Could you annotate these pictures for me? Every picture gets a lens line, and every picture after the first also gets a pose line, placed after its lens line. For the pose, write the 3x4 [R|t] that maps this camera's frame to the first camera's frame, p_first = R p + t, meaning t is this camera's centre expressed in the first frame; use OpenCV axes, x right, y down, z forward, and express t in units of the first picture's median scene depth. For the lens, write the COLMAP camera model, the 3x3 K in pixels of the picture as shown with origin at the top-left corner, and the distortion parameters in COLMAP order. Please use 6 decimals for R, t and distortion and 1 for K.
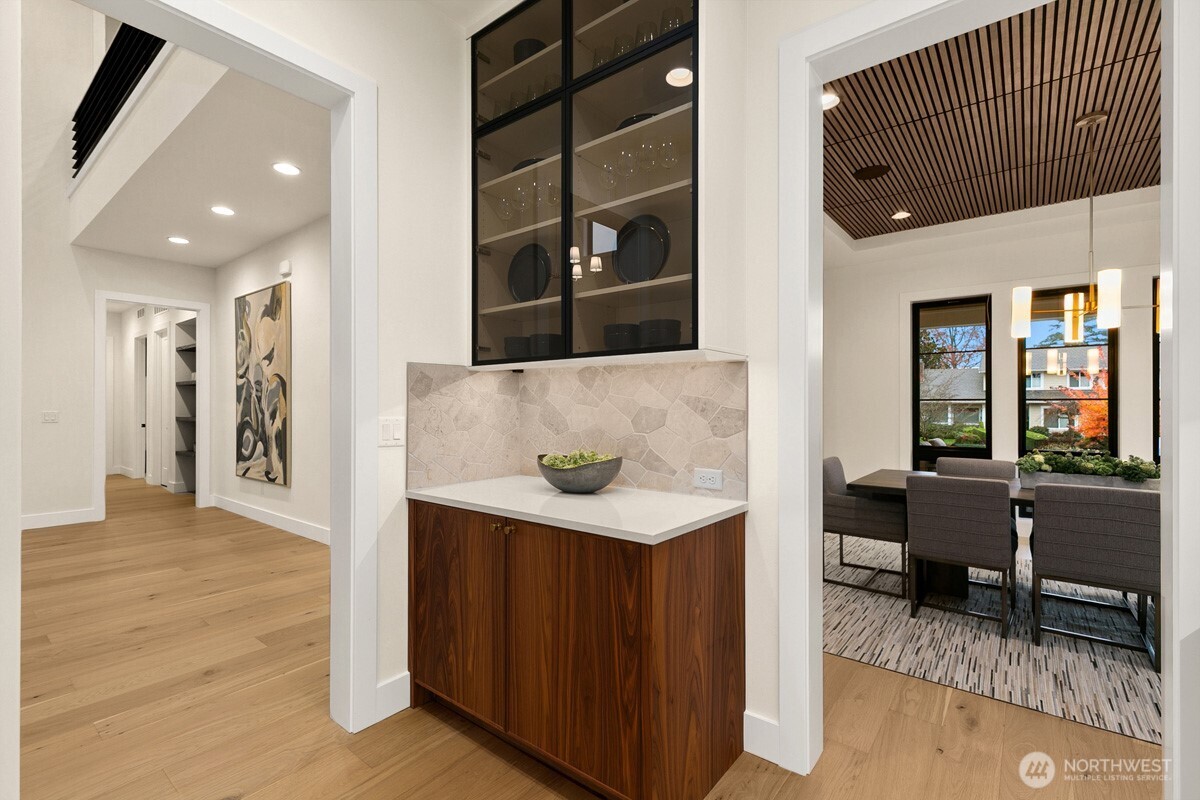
lens RADIAL K [[532.7, 0, 599.8], [0, 532.7, 402.0], [0, 0, 1]] dist [0.001562, 0.000576]
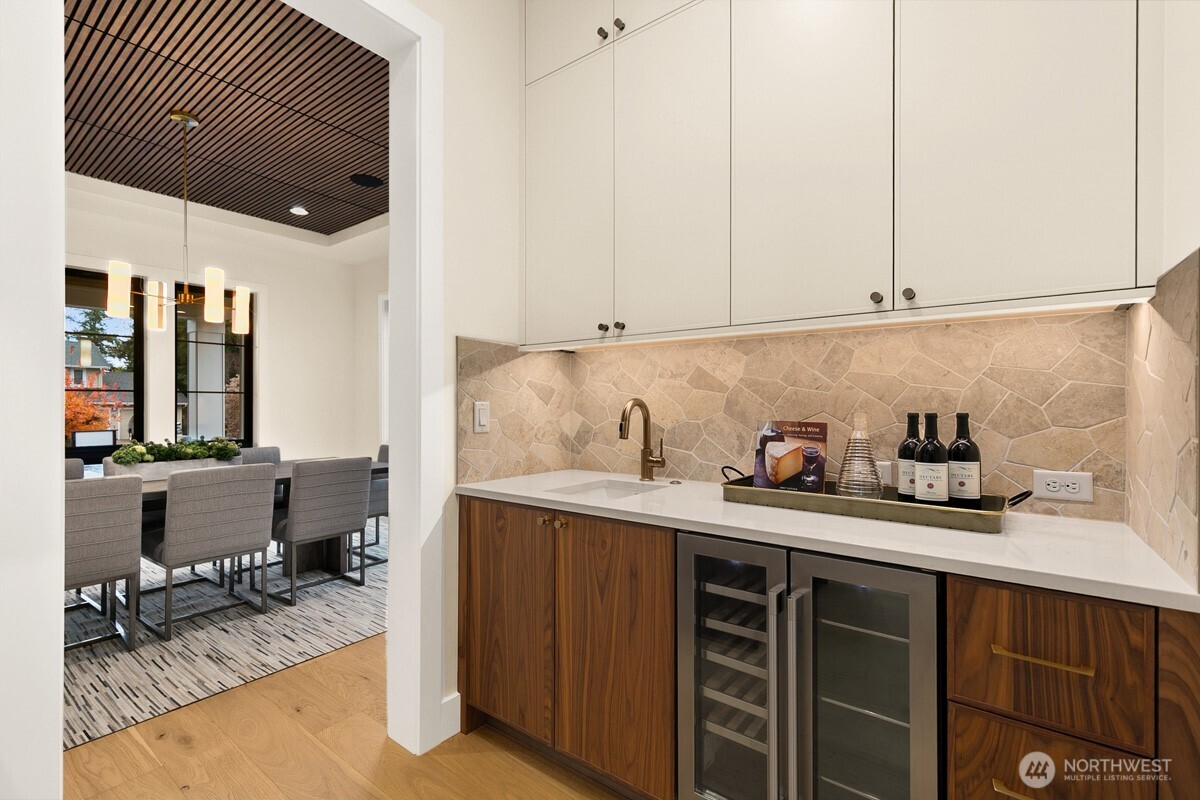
lens RADIAL K [[532.7, 0, 599.8], [0, 532.7, 402.0], [0, 0, 1]] dist [0.001562, 0.000576]
pose [[-0.015620, -0.000504, 0.999878, -0.164182], [-0.004377, 0.999990, 0.000436, 0.023651], [-0.999868, -0.004370, -0.015622, 0.254846]]
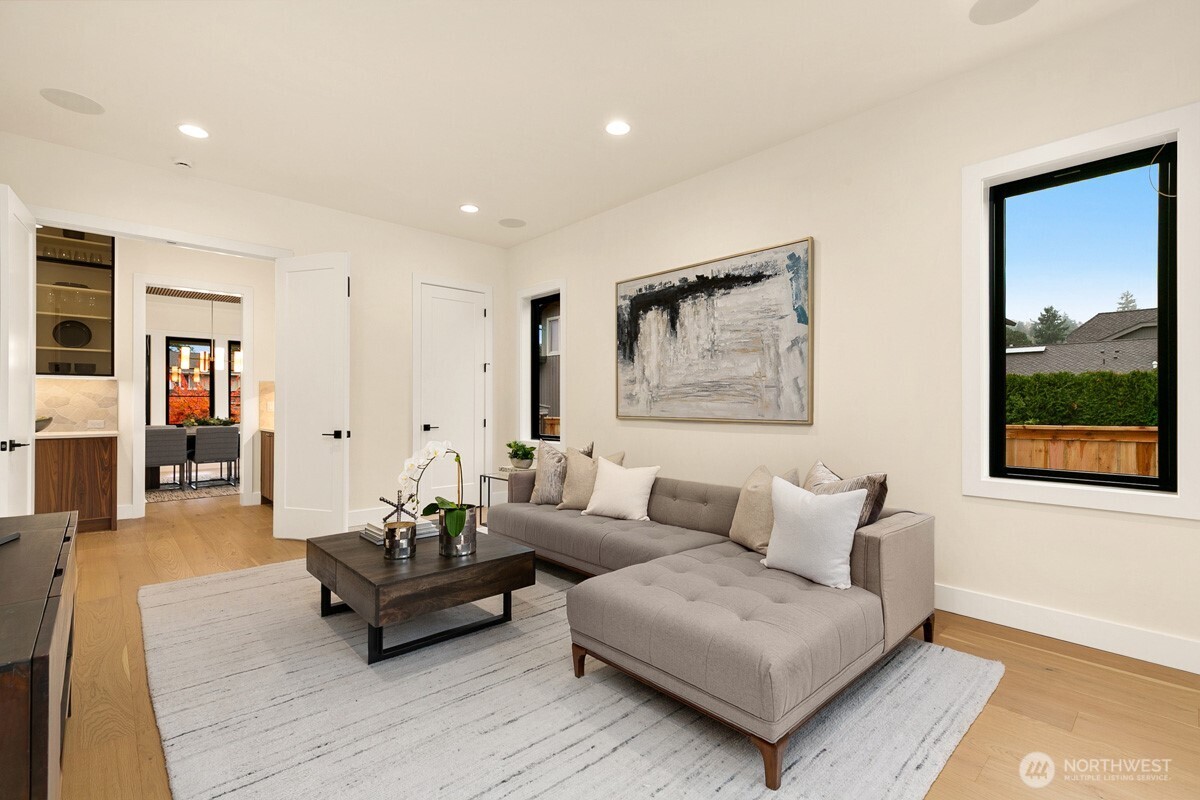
lens RADIAL K [[532.7, 0, 599.8], [0, 532.7, 402.0], [0, 0, 1]] dist [0.001562, 0.000576]
pose [[0.143931, 0.001133, 0.989587, -1.532445], [-0.008687, 0.999962, 0.000119, 0.011504], [-0.989550, -0.008613, 0.143935, -1.368742]]
